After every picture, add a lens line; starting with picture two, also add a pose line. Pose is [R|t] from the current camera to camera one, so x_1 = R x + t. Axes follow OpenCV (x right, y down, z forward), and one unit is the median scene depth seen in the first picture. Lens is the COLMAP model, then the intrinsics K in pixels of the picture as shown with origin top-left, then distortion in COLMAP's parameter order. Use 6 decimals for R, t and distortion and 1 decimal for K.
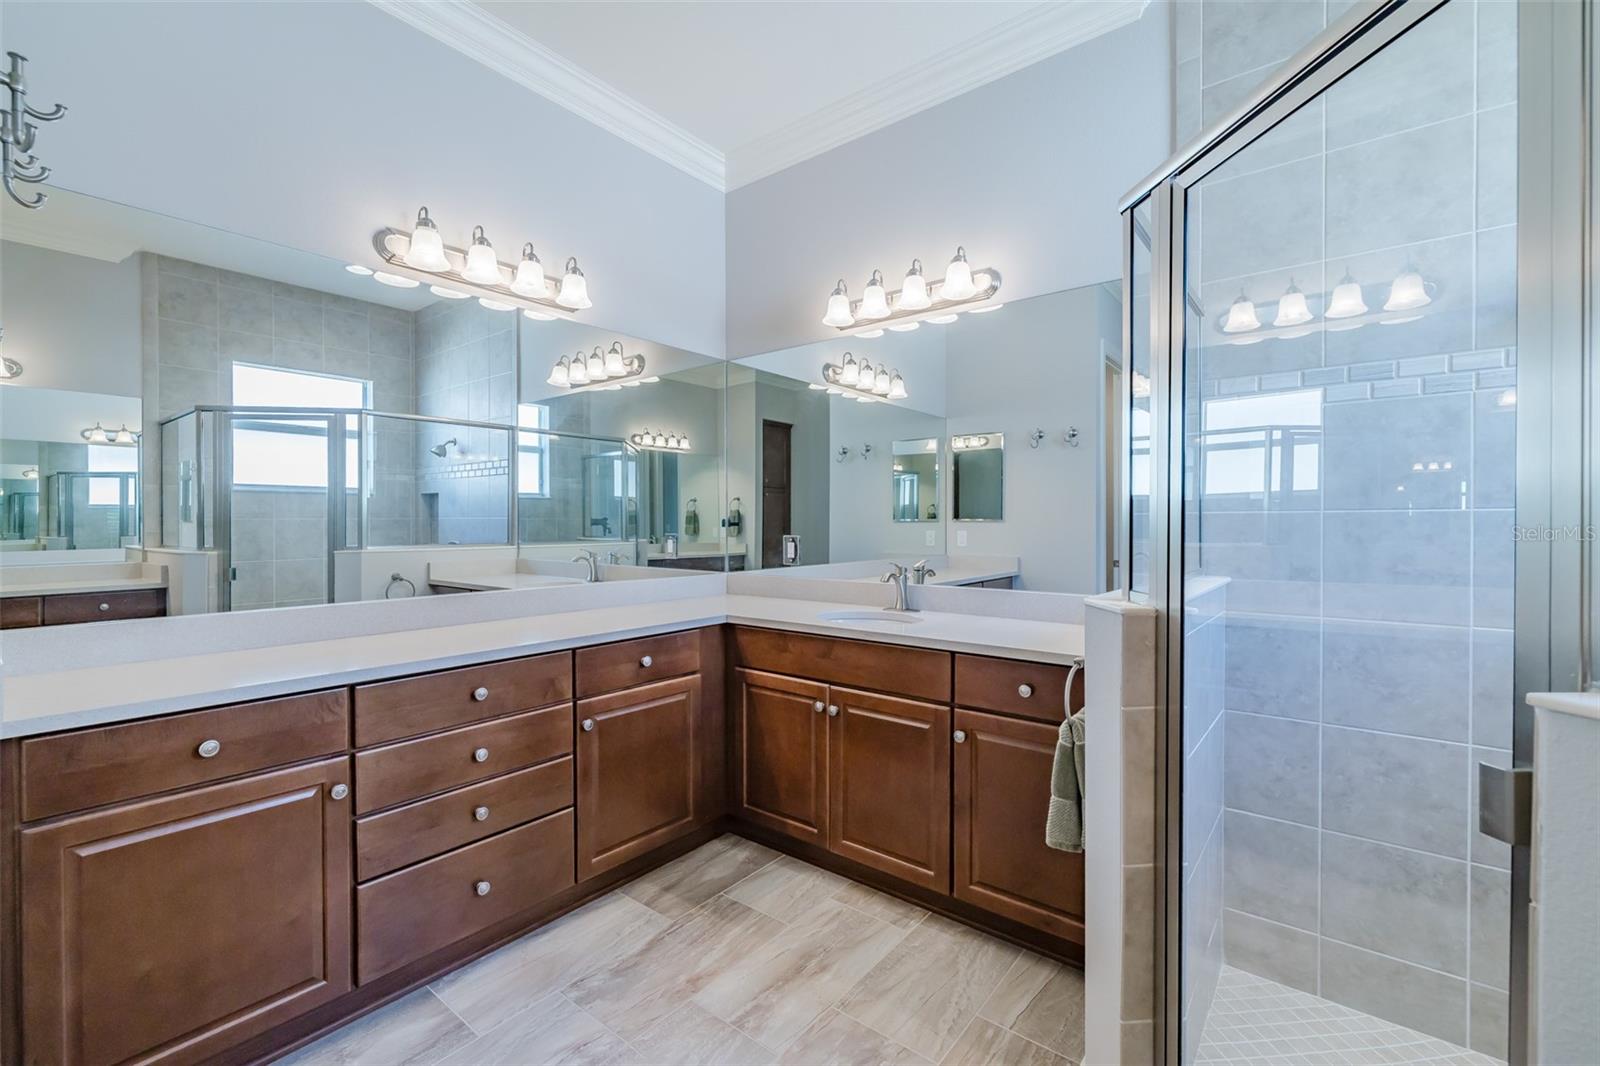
lens RADIAL K [[687.9, 0, 796.0], [0, 687.9, 530.4], [0, 0, 1]] dist [-0.000187, 0.000085]
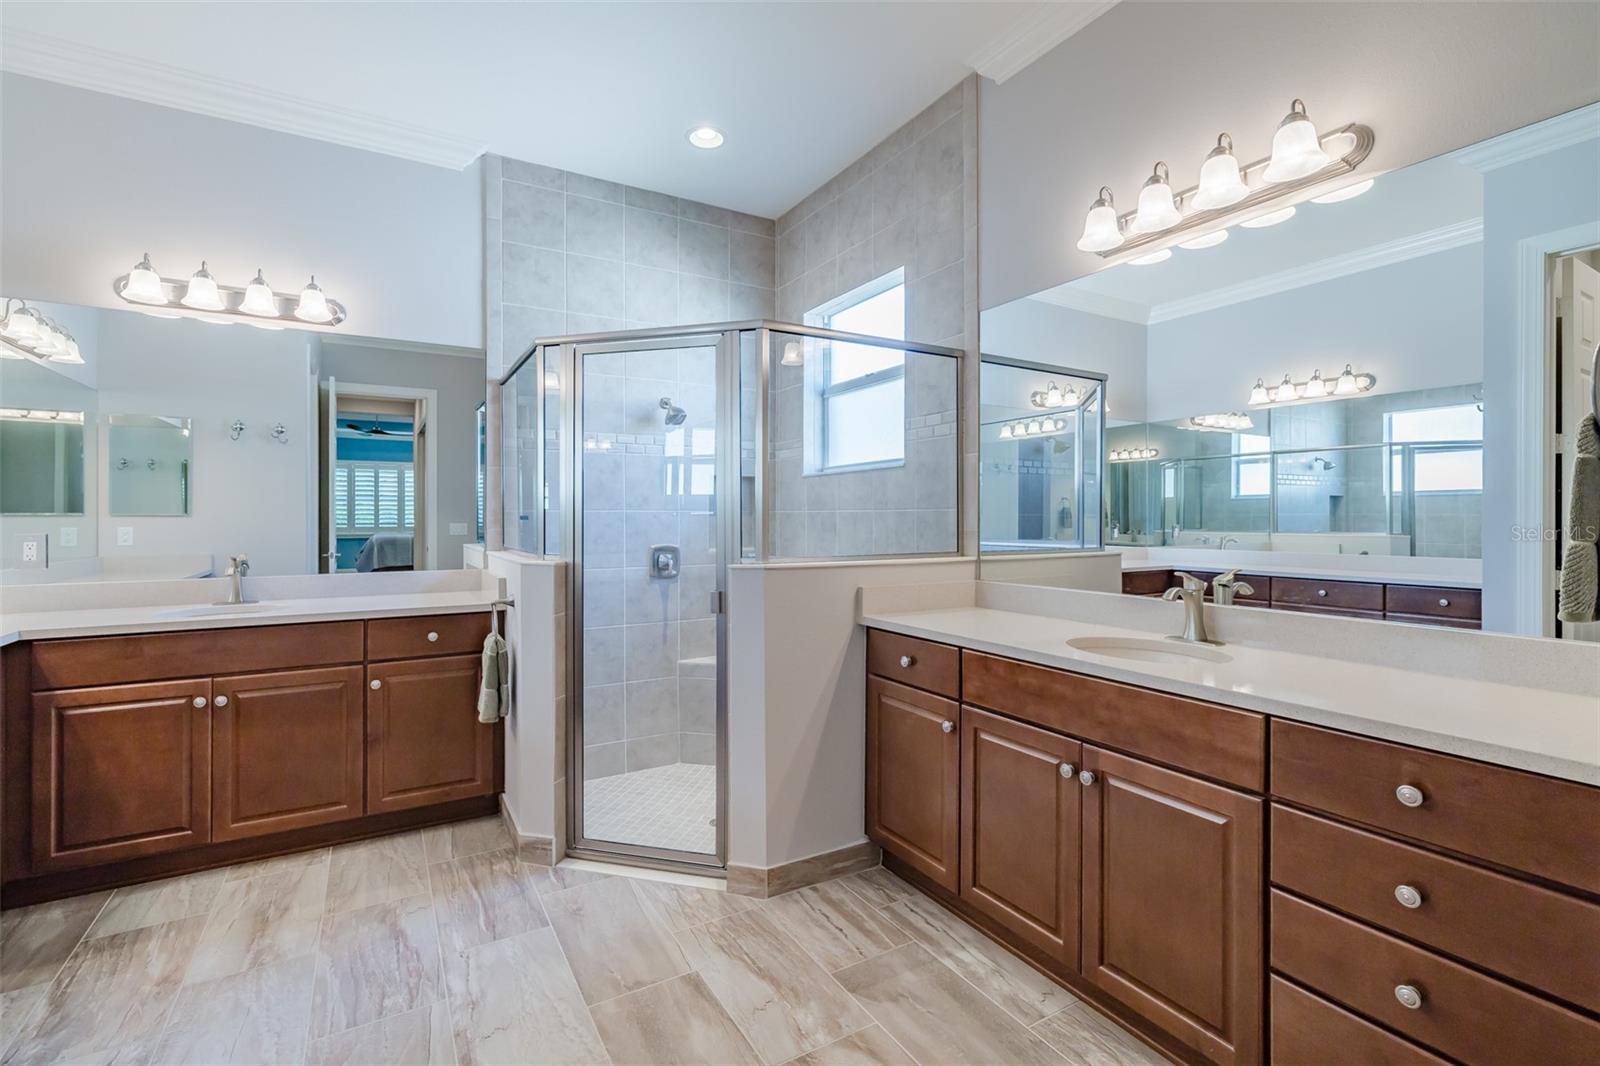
lens RADIAL K [[687.9, 0, 801.9], [0, 687.9, 522.6], [0, 0, 1]] dist [-0.000187, 0.000085]
pose [[0.344870, -0.006732, 0.938626, -0.672126], [0.009373, 0.999949, 0.003728, 0.000457], [-0.938604, 0.007512, 0.344915, -0.183848]]
